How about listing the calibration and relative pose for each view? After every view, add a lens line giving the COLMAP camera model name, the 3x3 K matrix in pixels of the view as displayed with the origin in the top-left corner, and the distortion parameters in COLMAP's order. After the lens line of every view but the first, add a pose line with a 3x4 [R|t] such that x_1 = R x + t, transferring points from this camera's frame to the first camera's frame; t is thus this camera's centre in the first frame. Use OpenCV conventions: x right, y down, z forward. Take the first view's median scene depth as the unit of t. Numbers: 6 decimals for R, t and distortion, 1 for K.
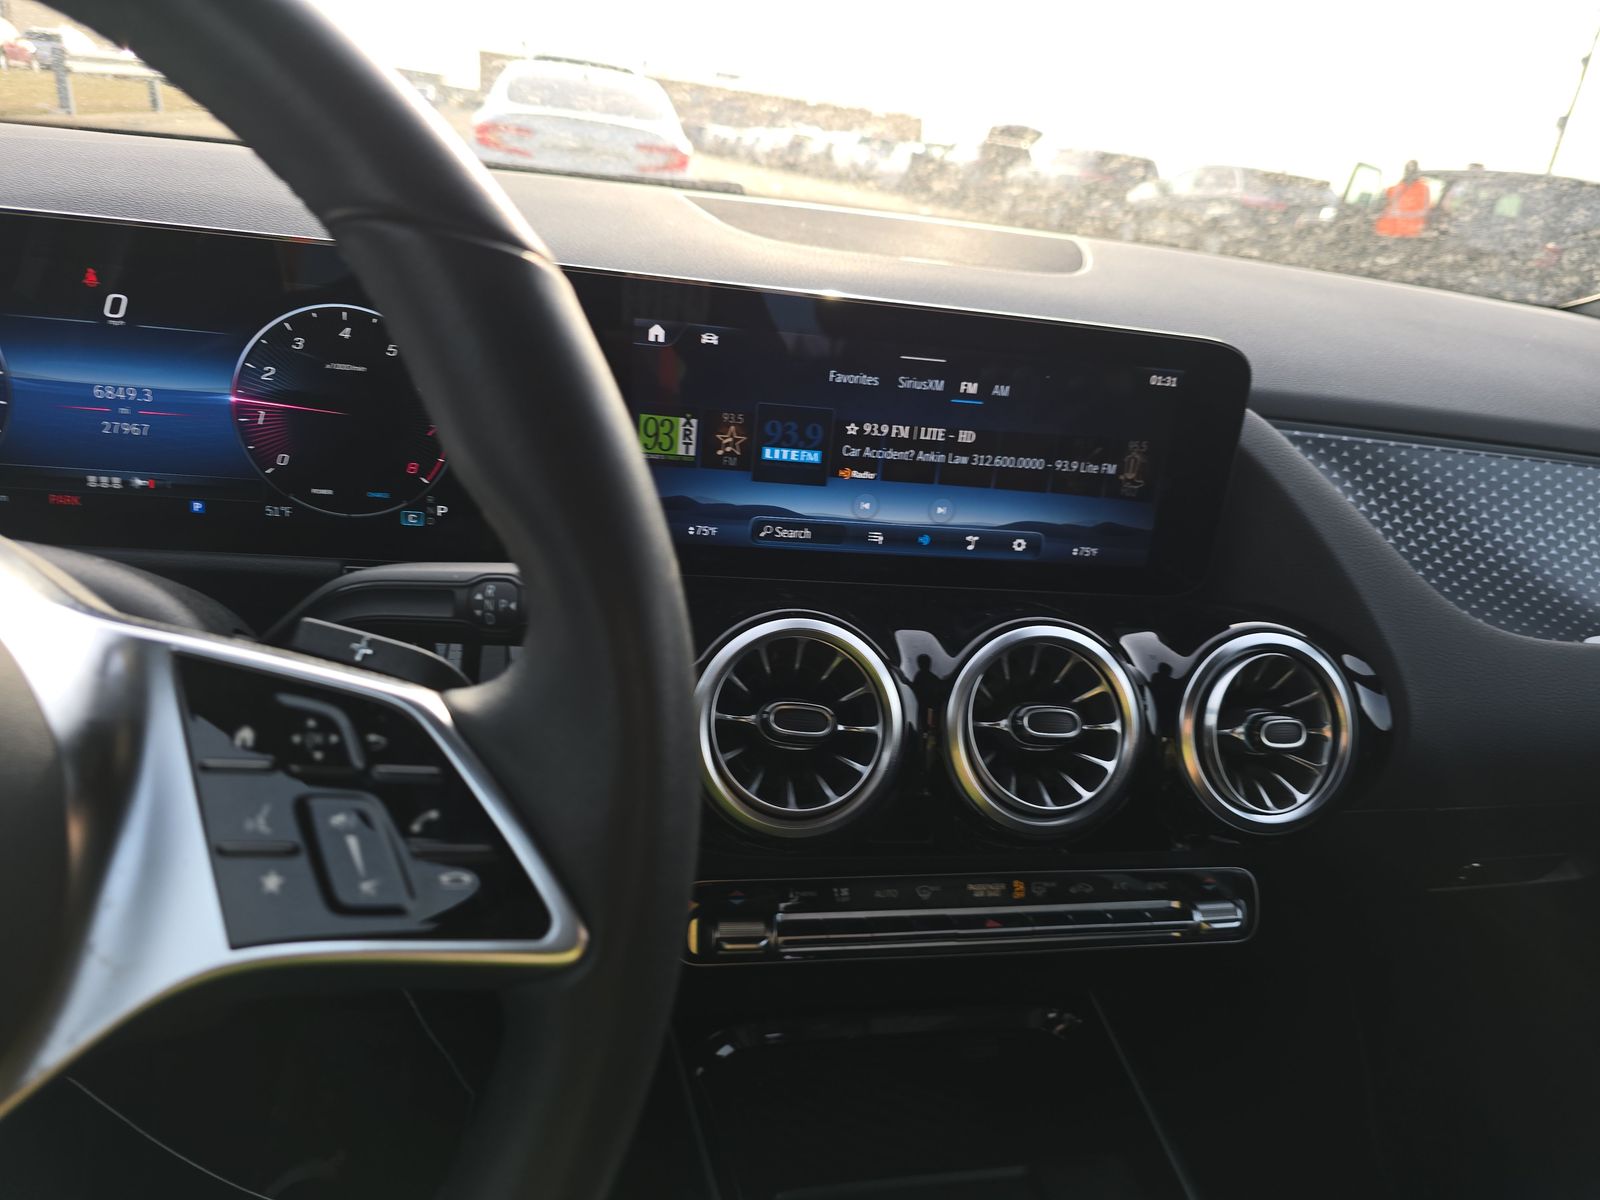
lens RADIAL K [[1045.0, 0, 805.0], [0, 1045.0, 606.4], [0, 0, 1]] dist [0.041464, -0.071613]
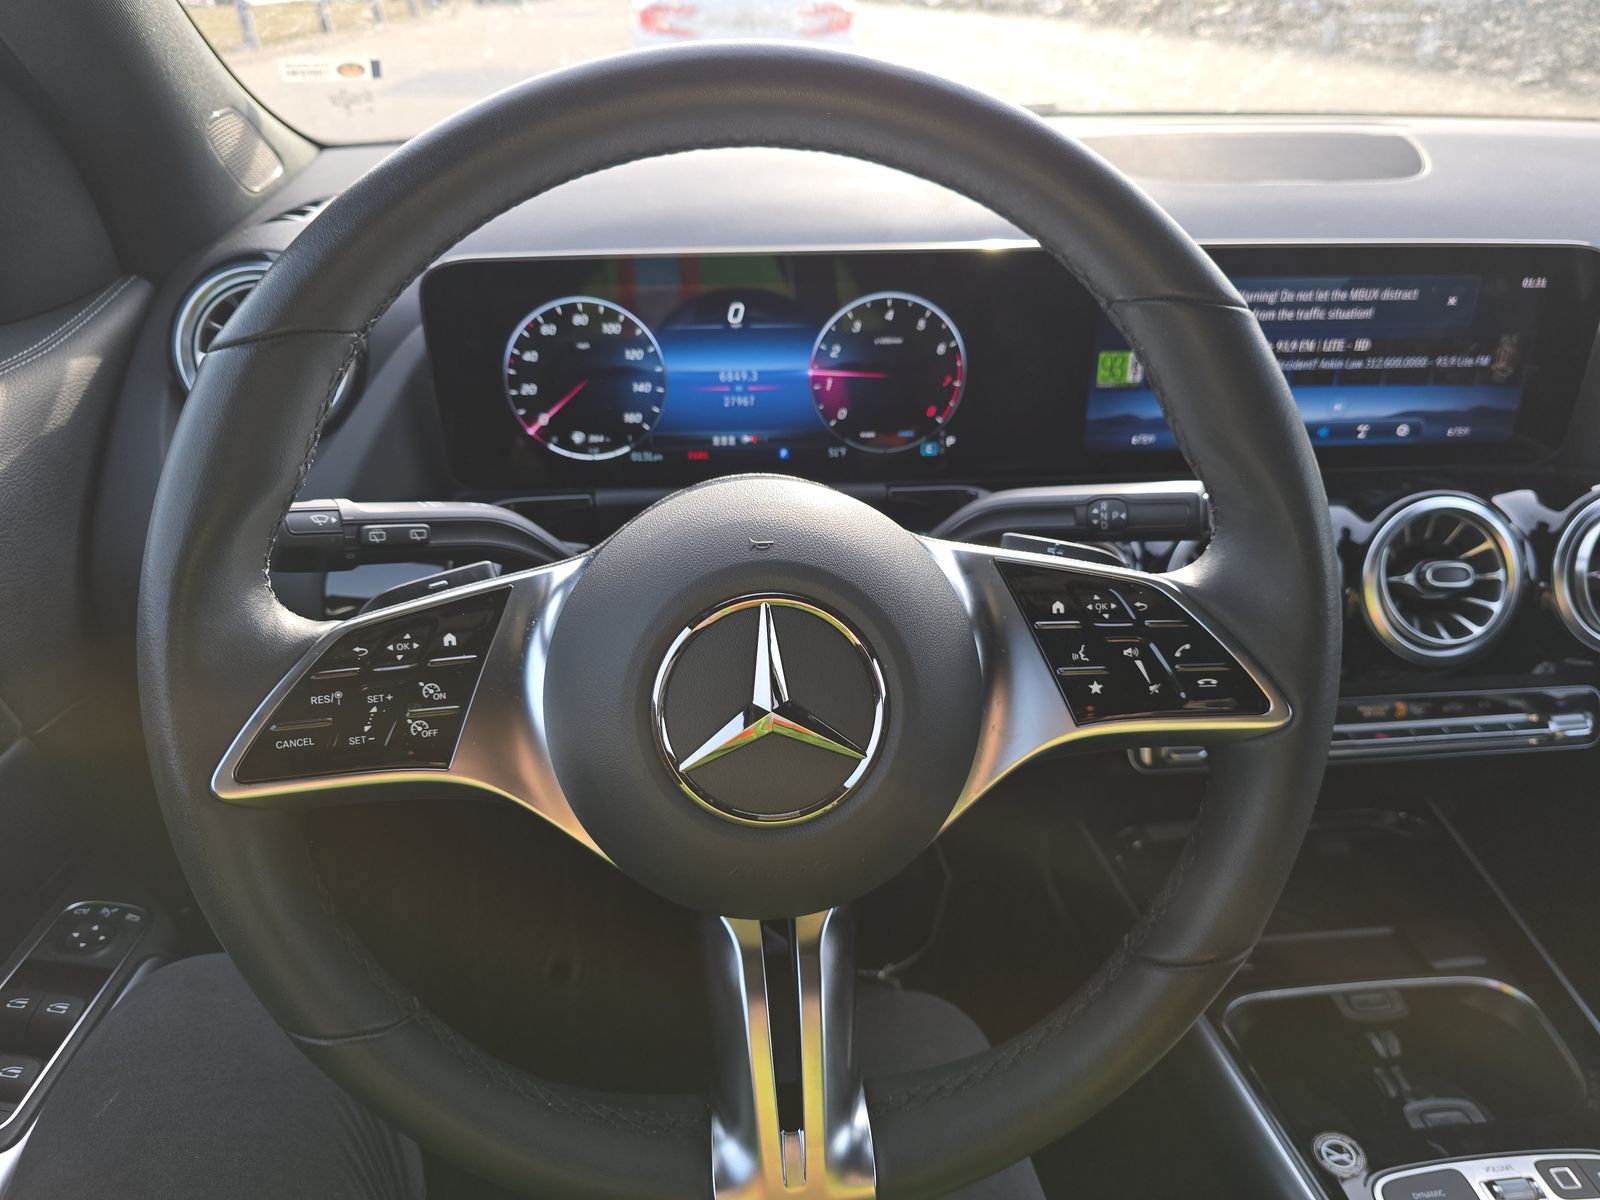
lens RADIAL K [[1045.0, 0, 805.0], [0, 1045.0, 606.4], [0, 0, 1]] dist [0.041464, -0.071613]
pose [[0.985484, -0.048241, -0.162768, -0.322060], [0.067782, 0.990850, 0.116716, -0.051153], [0.155648, -0.126055, 0.979737, -0.360195]]
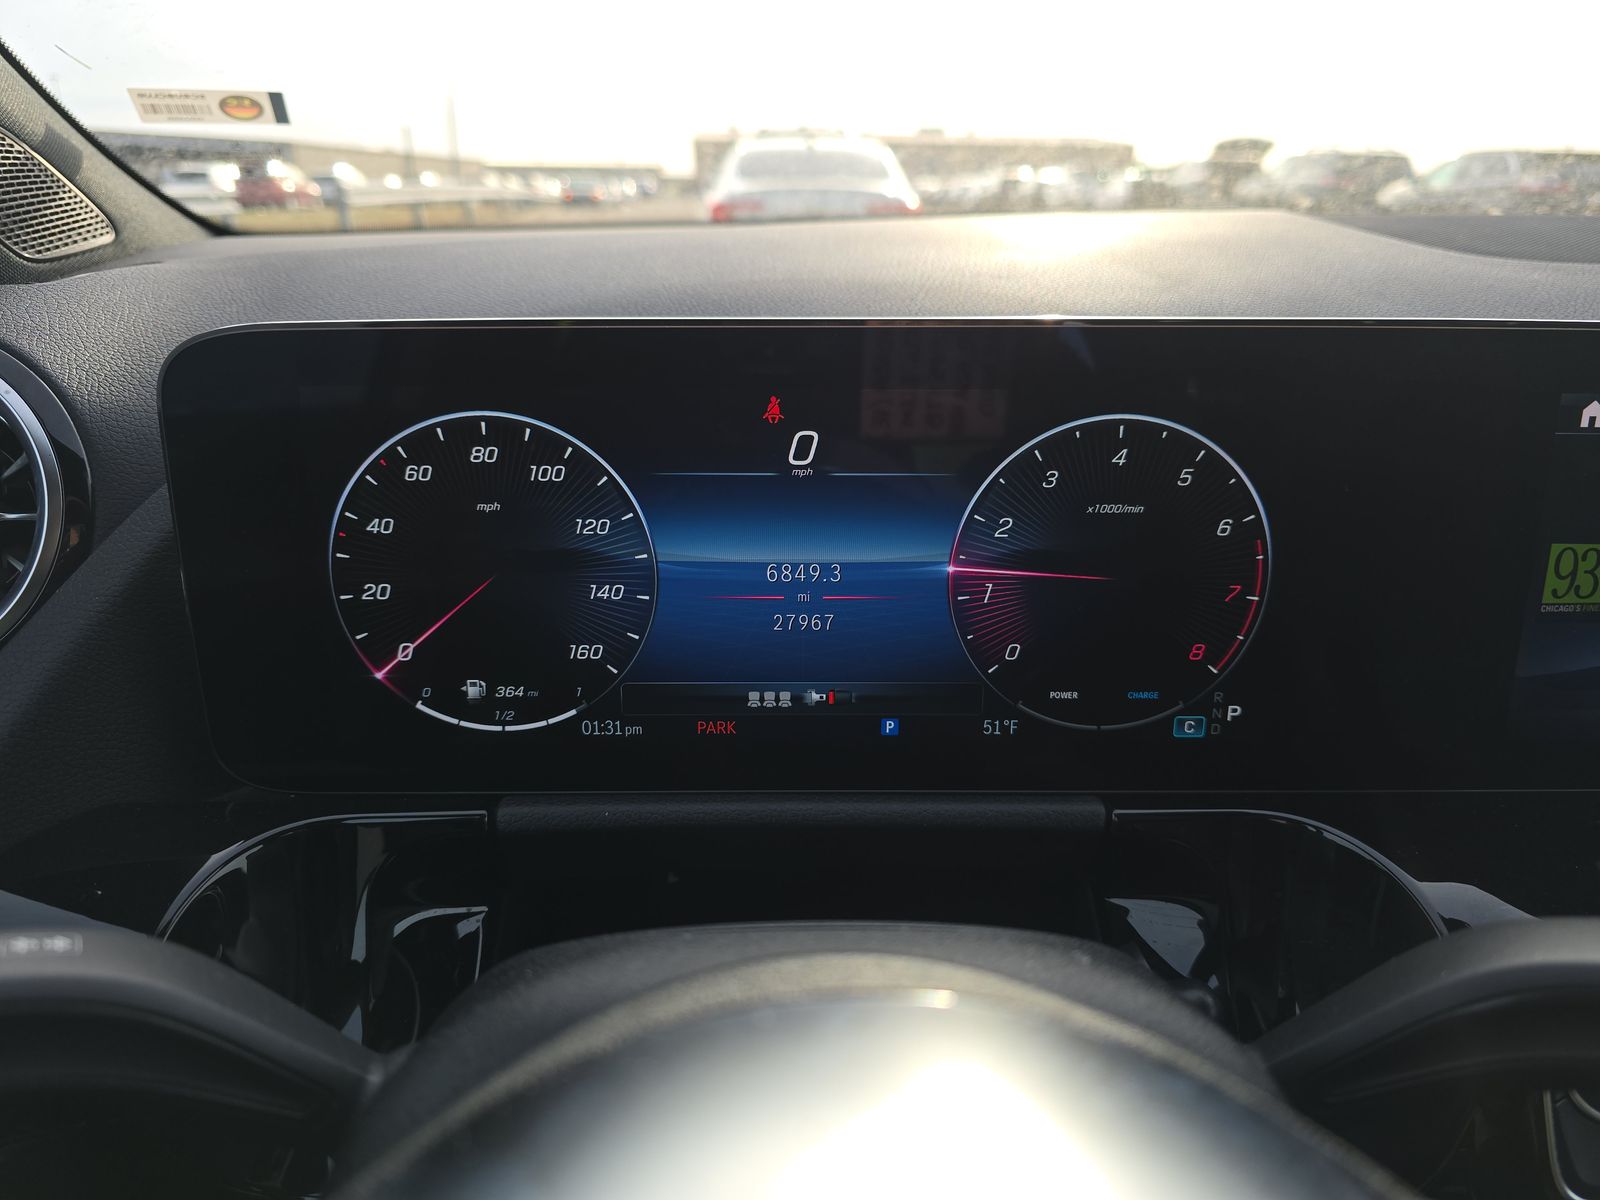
lens RADIAL K [[1065.7, 0, 801.5], [0, 1065.7, 638.5], [0, 0, 1]] dist [0.004688, -0.041274]
pose [[0.974485, -0.045697, -0.219750, -0.460254], [0.040127, 0.998752, -0.029746, -0.128341], [0.220835, 0.020169, 0.975103, 0.297494]]
